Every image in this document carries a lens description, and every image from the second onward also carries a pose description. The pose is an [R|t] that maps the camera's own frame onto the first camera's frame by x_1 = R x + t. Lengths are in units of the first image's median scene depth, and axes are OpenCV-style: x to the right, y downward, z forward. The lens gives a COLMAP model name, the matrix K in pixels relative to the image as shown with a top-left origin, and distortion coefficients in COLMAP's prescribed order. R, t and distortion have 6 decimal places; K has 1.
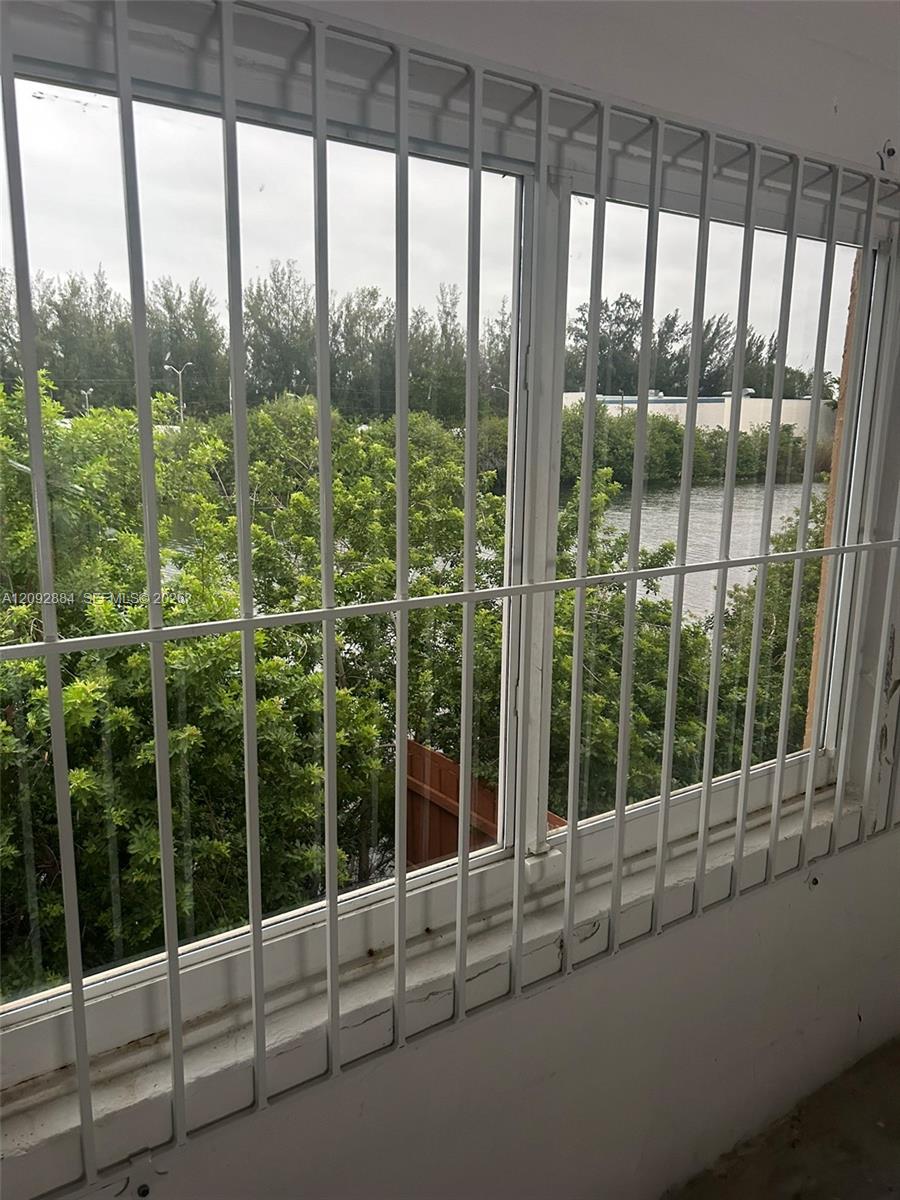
lens RADIAL K [[928.8, 0, 447.4], [0, 928.8, 601.6], [0, 0, 1]] dist [0.002263, -0.006813]
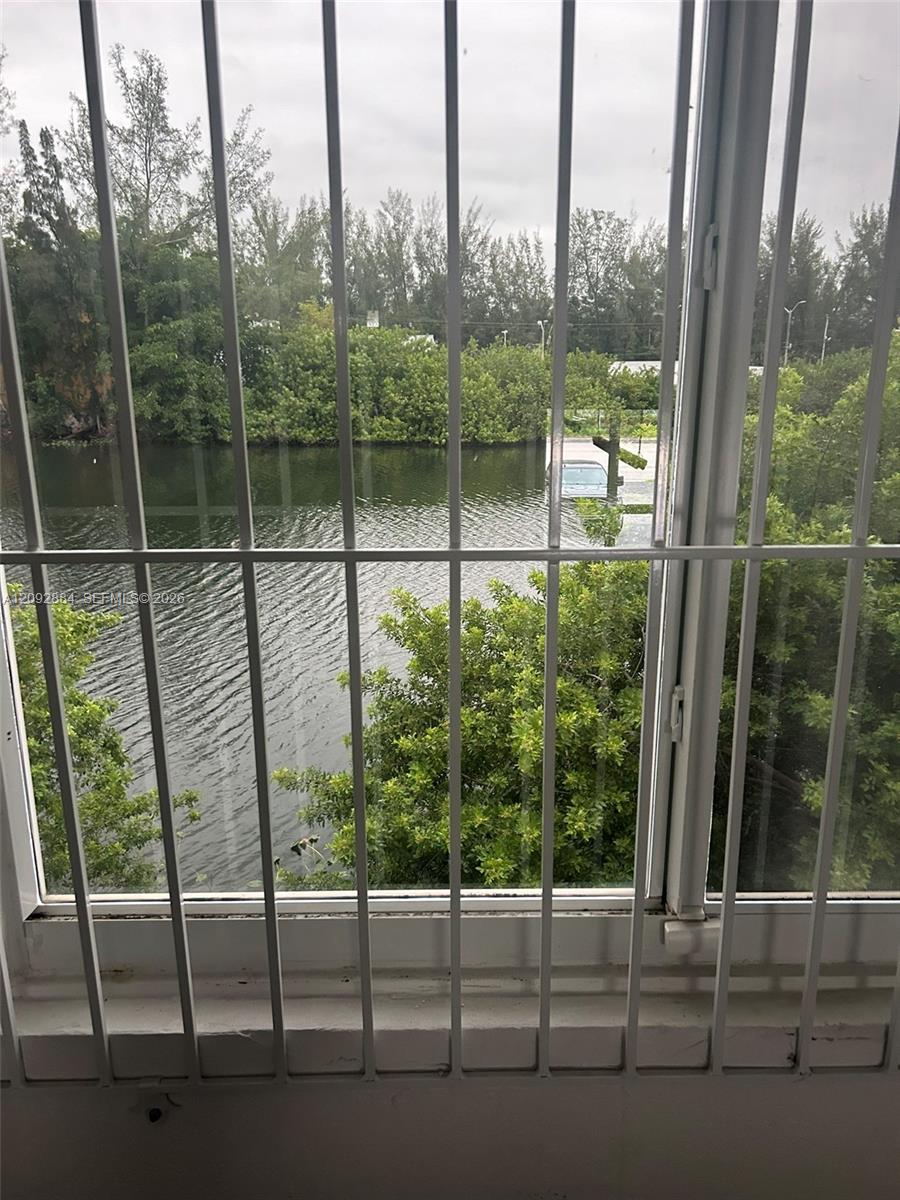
lens RADIAL K [[928.8, 0, 450.9], [0, 928.8, 600.6], [0, 0, 1]] dist [0.002263, -0.006813]
pose [[0.824208, 0.129646, -0.551246, 0.220088], [-0.097714, 0.991399, 0.087064, -0.011636], [0.557793, -0.017894, 0.829787, 0.214501]]
